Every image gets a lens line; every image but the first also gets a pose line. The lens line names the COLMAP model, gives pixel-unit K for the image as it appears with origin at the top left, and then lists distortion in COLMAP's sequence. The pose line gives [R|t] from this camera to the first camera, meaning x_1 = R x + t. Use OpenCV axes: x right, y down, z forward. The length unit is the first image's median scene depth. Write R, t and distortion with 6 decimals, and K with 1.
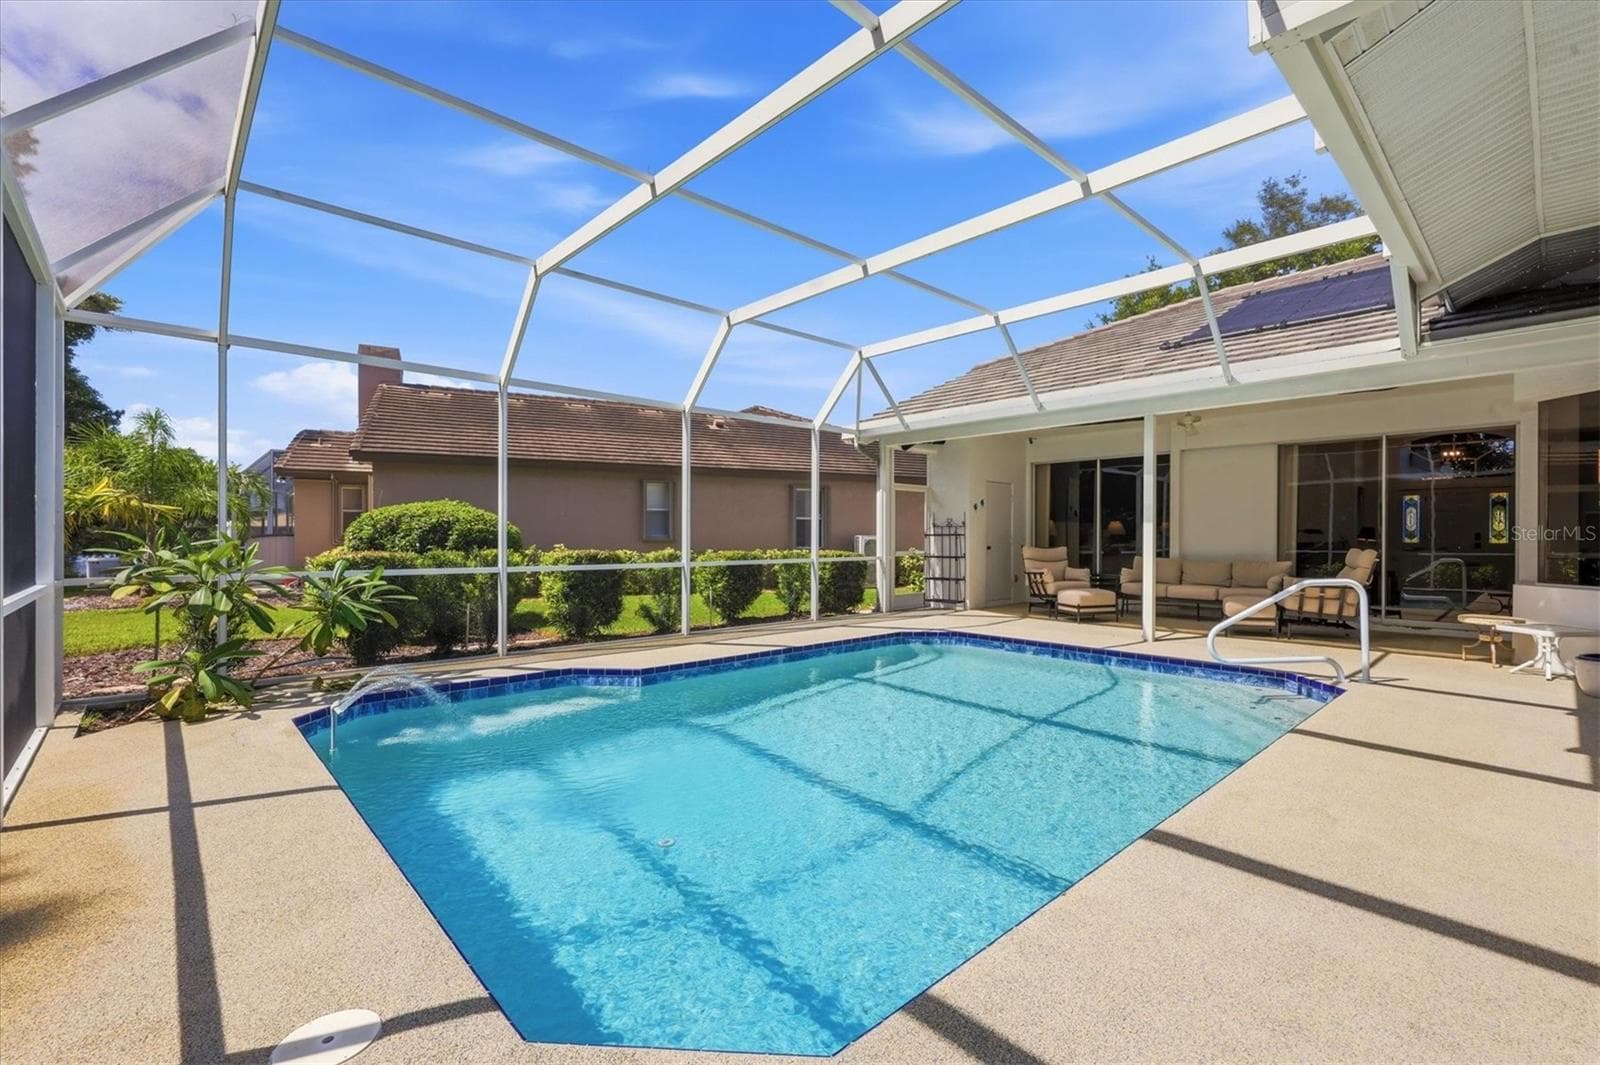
lens RADIAL K [[691.9, 0, 795.4], [0, 691.9, 534.6], [0, 0, 1]] dist [0.001120, 0.001390]
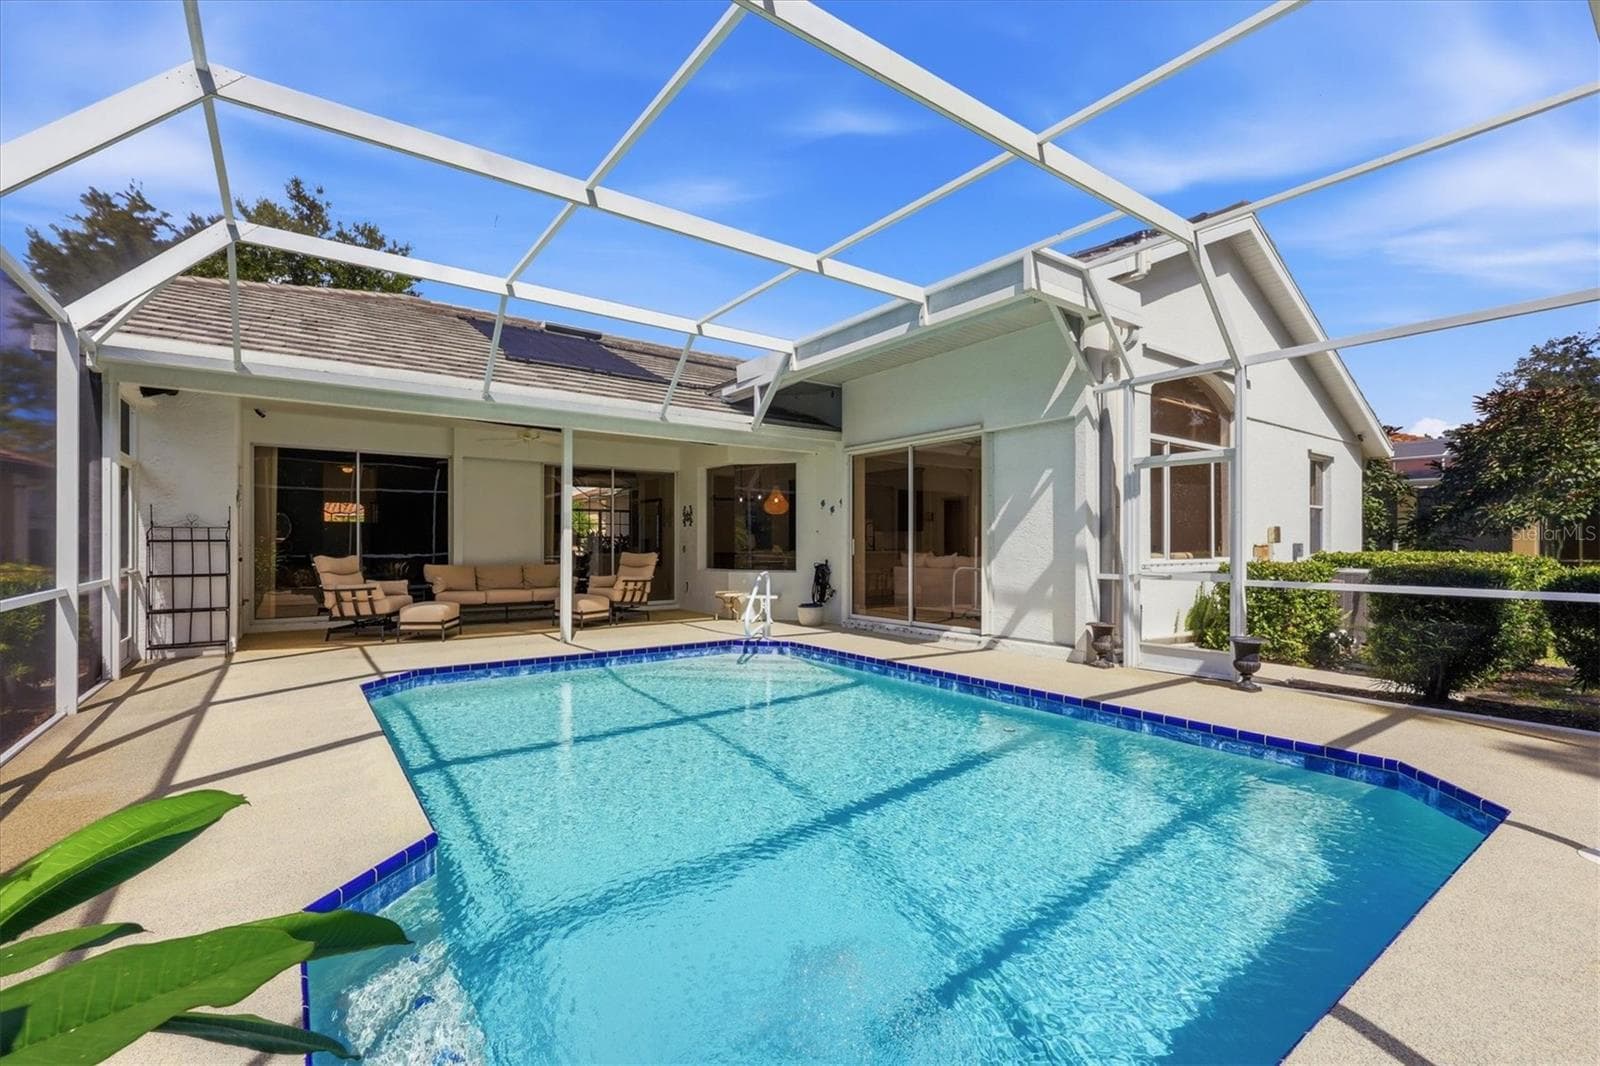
lens RADIAL K [[691.9, 0, 786.3], [0, 691.9, 544.5], [0, 0, 1]] dist [0.001120, 0.001390]
pose [[0.113887, -0.002399, 0.993491, -0.494863], [-0.003289, 0.999991, 0.002792, 0.000477], [-0.993488, -0.003586, 0.113878, 0.540792]]
